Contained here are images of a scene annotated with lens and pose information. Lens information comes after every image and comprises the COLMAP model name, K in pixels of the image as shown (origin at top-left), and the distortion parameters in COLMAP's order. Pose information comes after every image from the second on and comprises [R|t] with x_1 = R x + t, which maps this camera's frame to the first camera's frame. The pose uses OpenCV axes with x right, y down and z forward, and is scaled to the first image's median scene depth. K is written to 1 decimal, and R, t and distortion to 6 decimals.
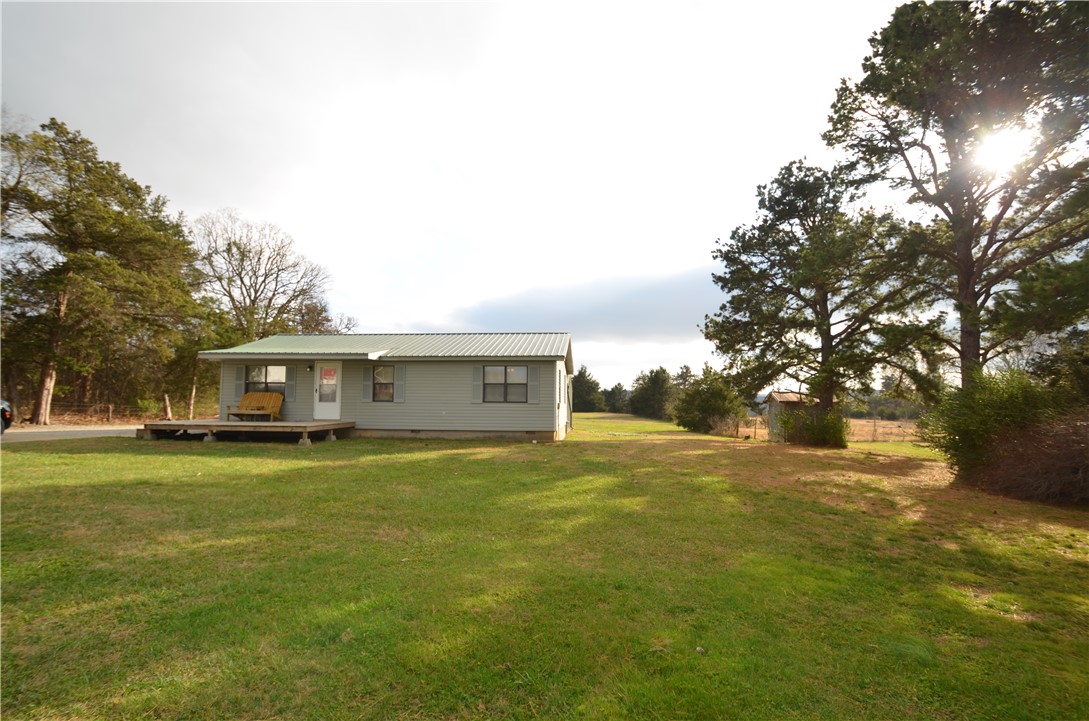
lens RADIAL K [[498.1, 0, 541.5], [0, 498.1, 374.4], [0, 0, 1]] dist [-0.000091, -0.000273]
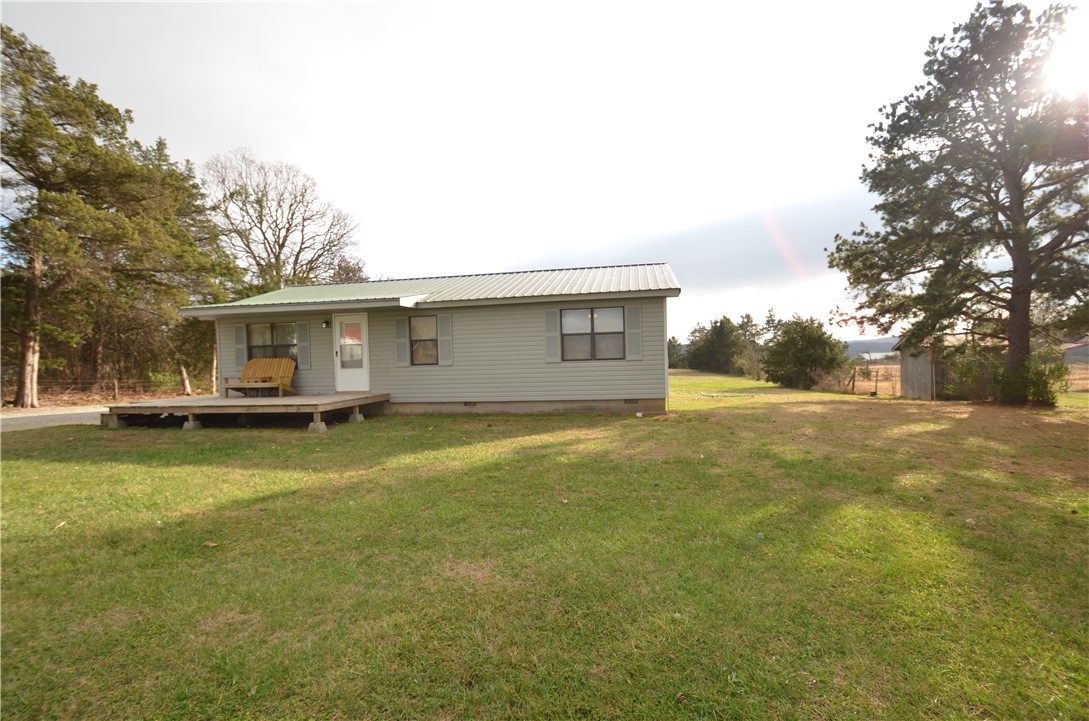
lens RADIAL K [[523.6, 0, 546.2], [0, 523.6, 362.2], [0, 0, 1]] dist [-0.000648, -0.000186]
pose [[0.995640, -0.036183, -0.085975, -0.061574], [0.041167, 0.997529, 0.056926, 0.011849], [0.083702, -0.060217, 0.994670, 0.208053]]
